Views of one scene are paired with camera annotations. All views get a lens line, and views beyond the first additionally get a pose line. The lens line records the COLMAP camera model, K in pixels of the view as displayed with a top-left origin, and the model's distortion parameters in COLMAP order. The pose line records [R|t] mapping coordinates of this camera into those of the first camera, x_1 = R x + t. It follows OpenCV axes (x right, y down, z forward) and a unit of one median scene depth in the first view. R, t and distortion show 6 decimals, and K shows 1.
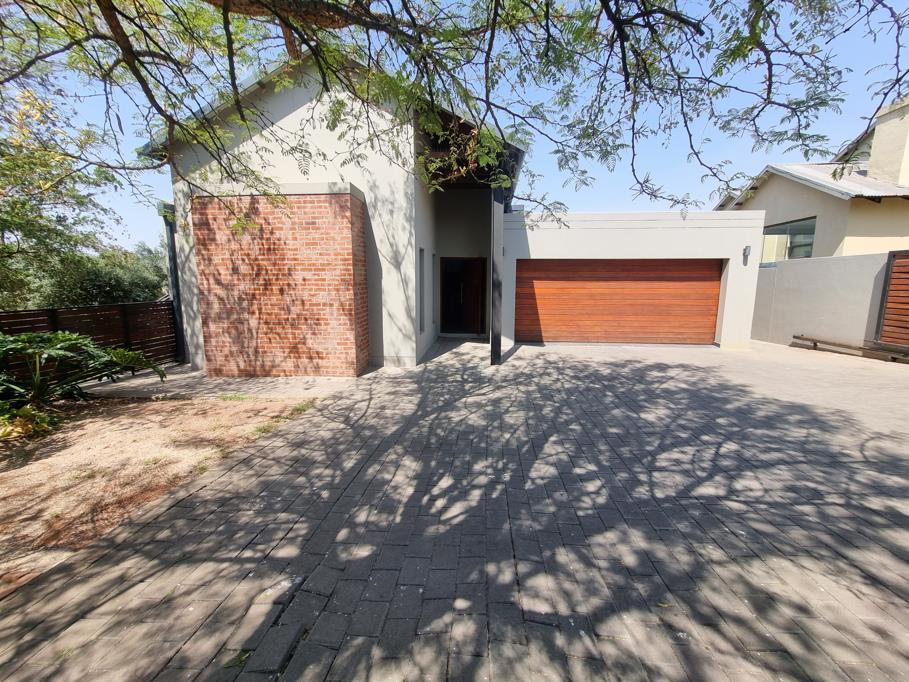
lens RADIAL K [[365.2, 0, 461.0], [0, 365.2, 338.6], [0, 0, 1]] dist [-0.003857, 0.000685]
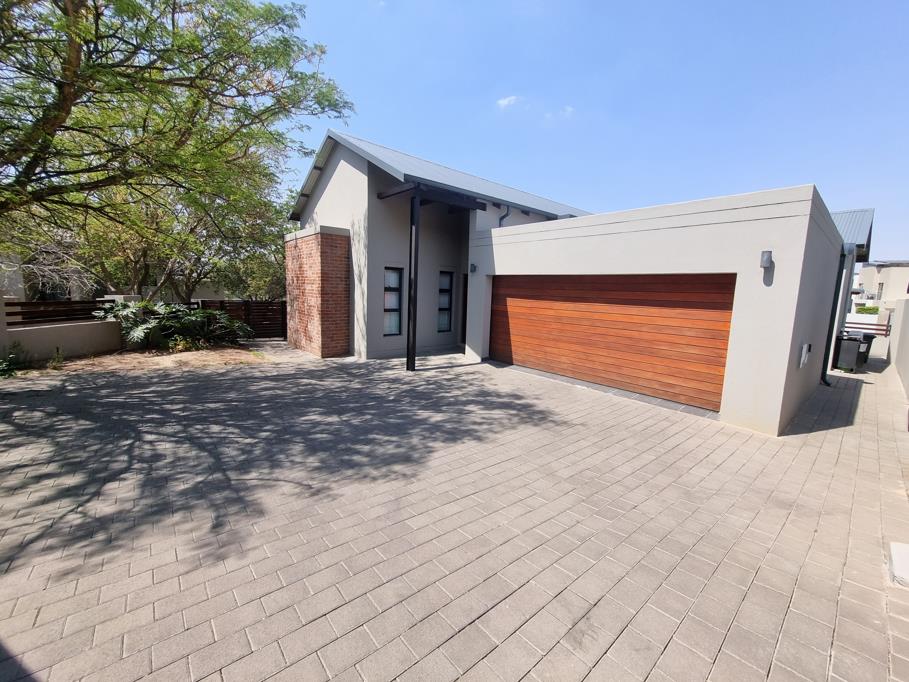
lens RADIAL K [[365.2, 0, 458.0], [0, 365.2, 341.1], [0, 0, 1]] dist [-0.003857, 0.000685]
pose [[0.701381, 0.120634, -0.702504, 1.804691], [-0.144118, 0.989219, 0.025981, -0.126130], [0.698065, 0.083022, 0.711205, 0.567966]]
